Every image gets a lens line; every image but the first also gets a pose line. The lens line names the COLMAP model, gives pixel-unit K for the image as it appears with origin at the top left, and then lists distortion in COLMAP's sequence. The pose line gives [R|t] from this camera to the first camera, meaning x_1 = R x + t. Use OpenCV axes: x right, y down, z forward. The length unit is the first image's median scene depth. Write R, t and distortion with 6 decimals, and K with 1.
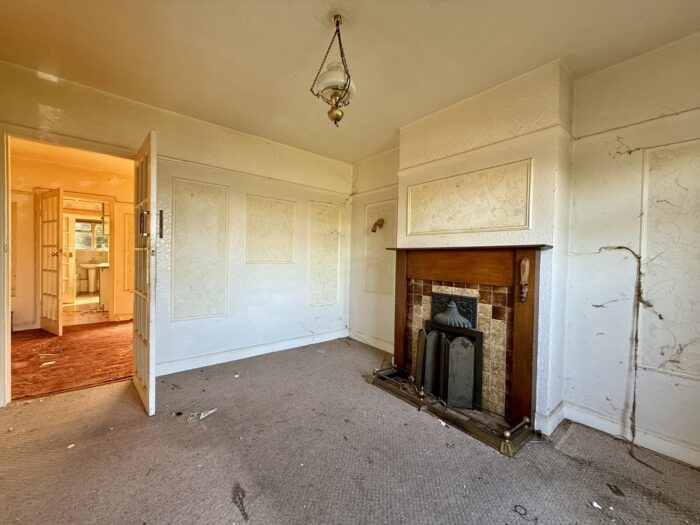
lens RADIAL K [[282.0, 0, 349.1], [0, 282.0, 265.1], [0, 0, 1]] dist [-0.001248, -0.000151]
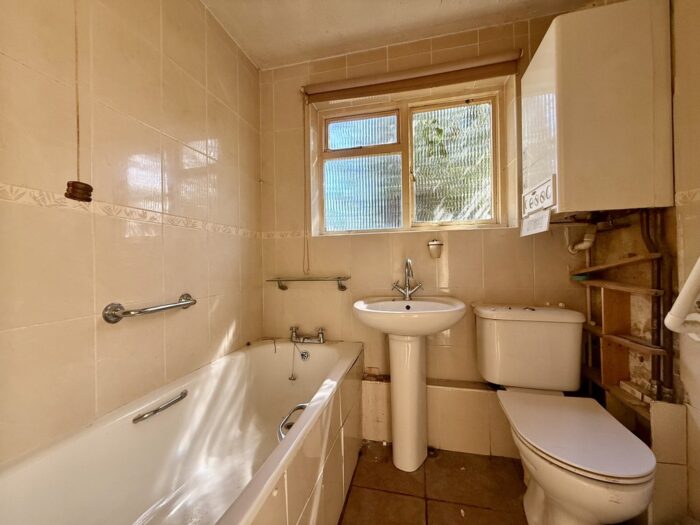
lens RADIAL K [[282.0, 0, 347.2], [0, 282.0, 255.2], [0, 0, 1]] dist [-0.001248, -0.000151]
pose [[0.607817, -0.009104, -0.794025, -1.411547], [0.008911, 0.999950, -0.004644, -0.060144], [0.794027, -0.004253, 0.607868, 1.535191]]
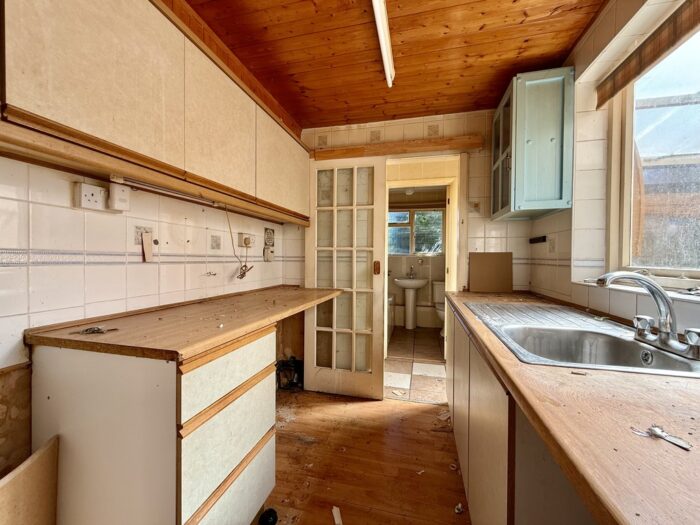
lens RADIAL K [[282.0, 0, 348.5], [0, 282.0, 261.8], [0, 0, 1]] dist [-0.001248, -0.000151]
pose [[0.599333, -0.004822, -0.800485, -0.941071], [-0.016151, 0.999705, -0.018115, -0.048680], [0.800337, 0.023786, 0.599079, 0.987538]]
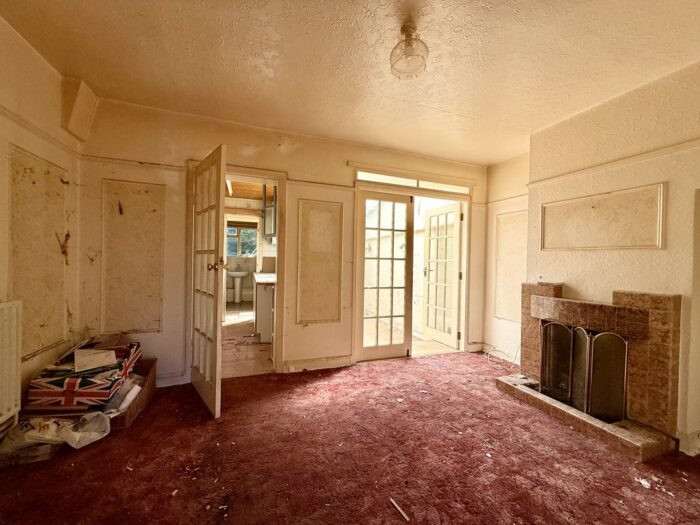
lens RADIAL K [[282.0, 0, 346.3], [0, 282.0, 263.7], [0, 0, 1]] dist [-0.001248, -0.000151]
pose [[0.942211, 0.001708, -0.335015, -0.486402], [-0.008358, 0.999796, -0.018409, -0.028778], [0.334915, 0.020145, 0.942033, 0.451614]]
